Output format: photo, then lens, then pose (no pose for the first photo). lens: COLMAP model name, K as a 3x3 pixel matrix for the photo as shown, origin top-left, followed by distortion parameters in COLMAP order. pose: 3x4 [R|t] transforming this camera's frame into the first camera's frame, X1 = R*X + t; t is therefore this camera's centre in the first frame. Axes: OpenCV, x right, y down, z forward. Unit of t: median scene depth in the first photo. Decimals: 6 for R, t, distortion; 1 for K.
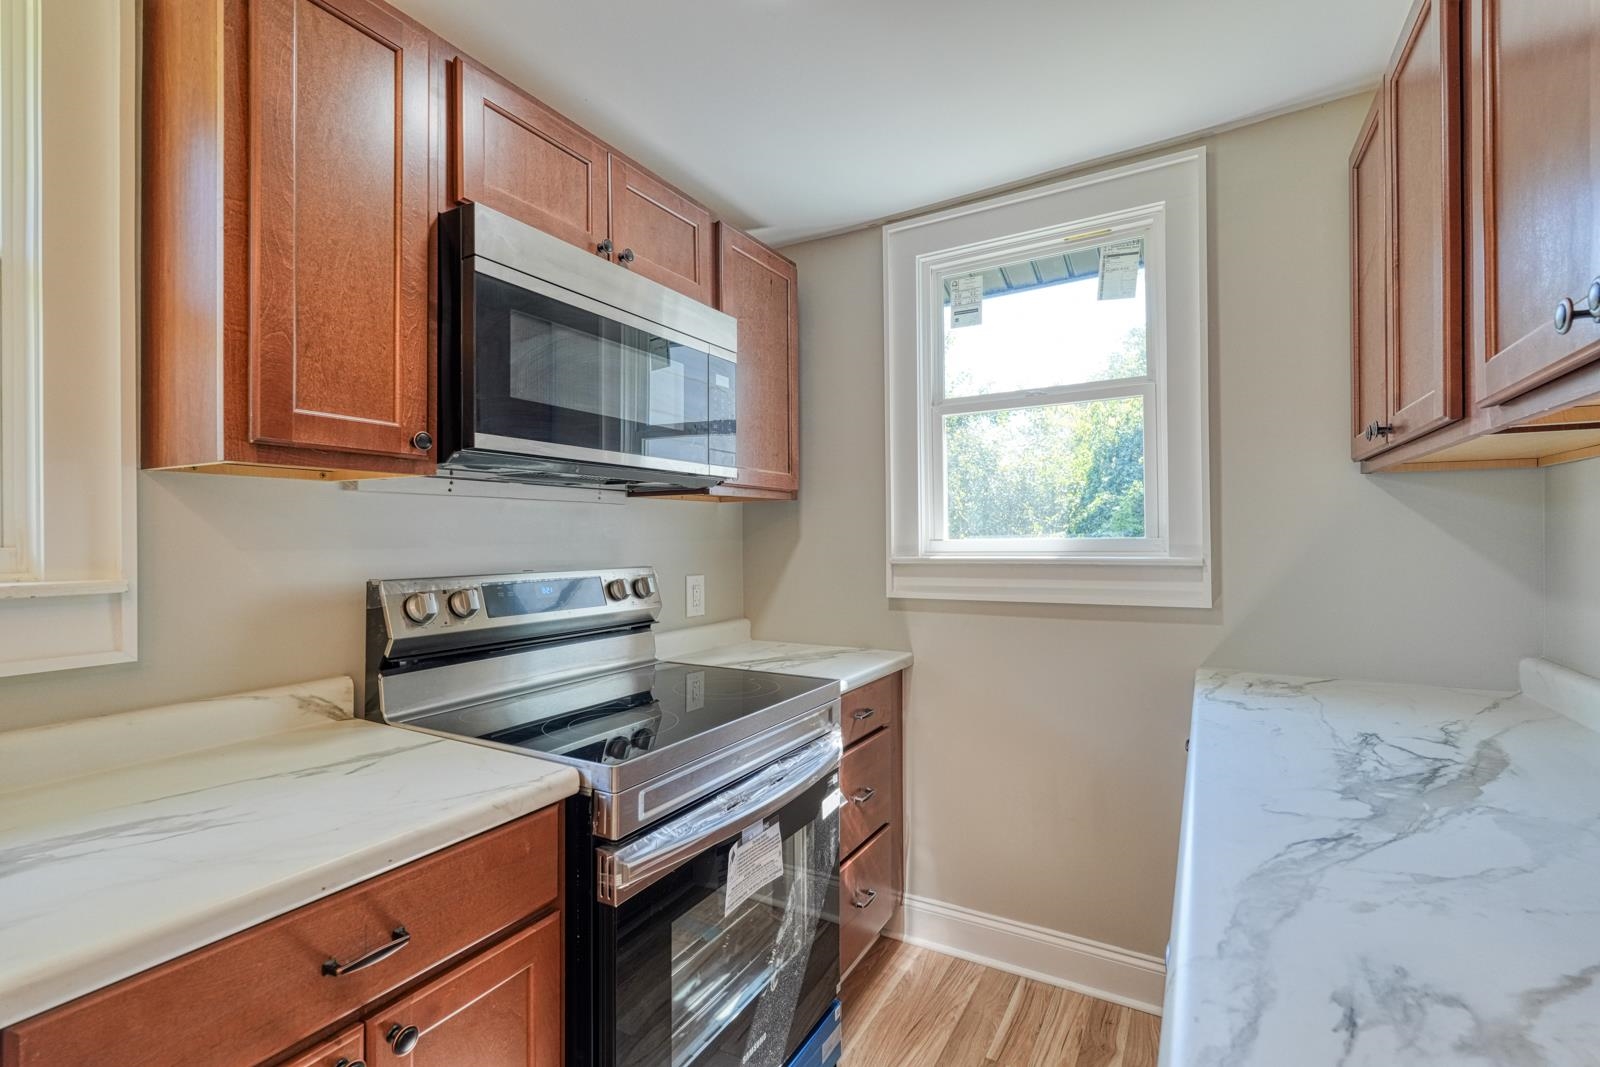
lens RADIAL K [[698.9, 0, 805.9], [0, 698.9, 535.4], [0, 0, 1]] dist [0.001667, 0.000997]
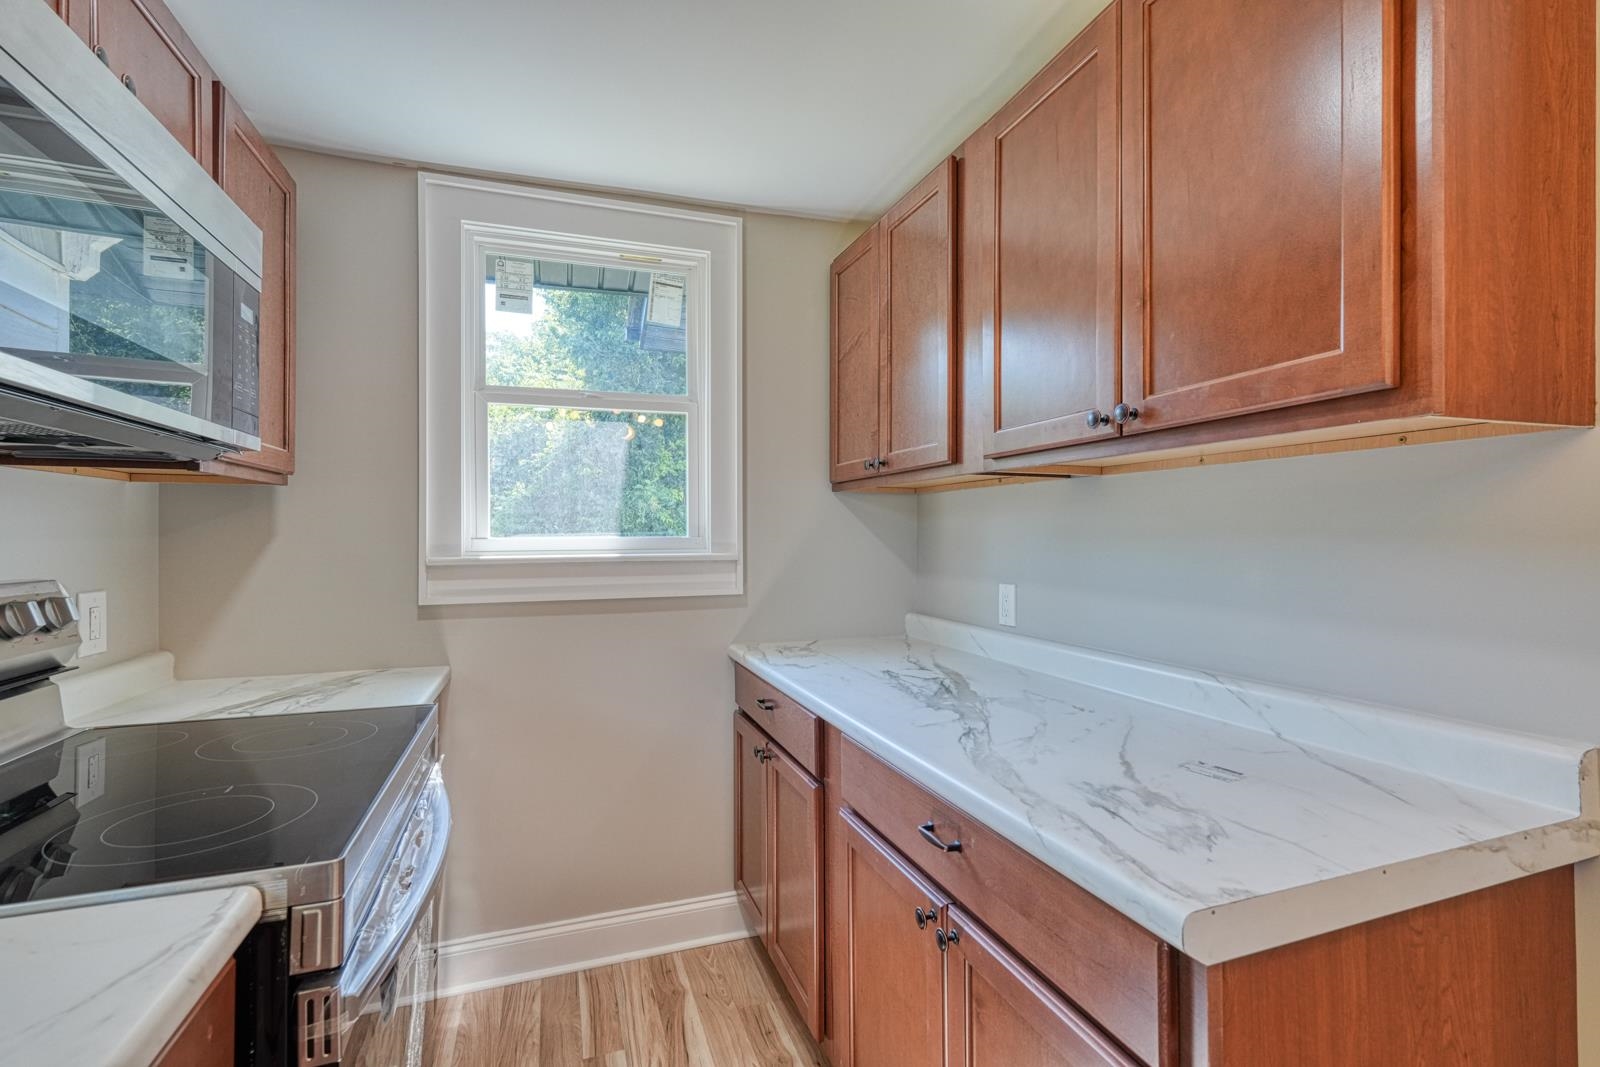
lens RADIAL K [[698.9, 0, 793.5], [0, 698.9, 532.7], [0, 0, 1]] dist [0.001667, 0.000997]
pose [[0.669817, 0.009340, 0.742468, -0.246749], [-0.006514, 0.999956, -0.006703, 0.003221], [-0.742498, -0.000347, 0.669848, 0.098238]]
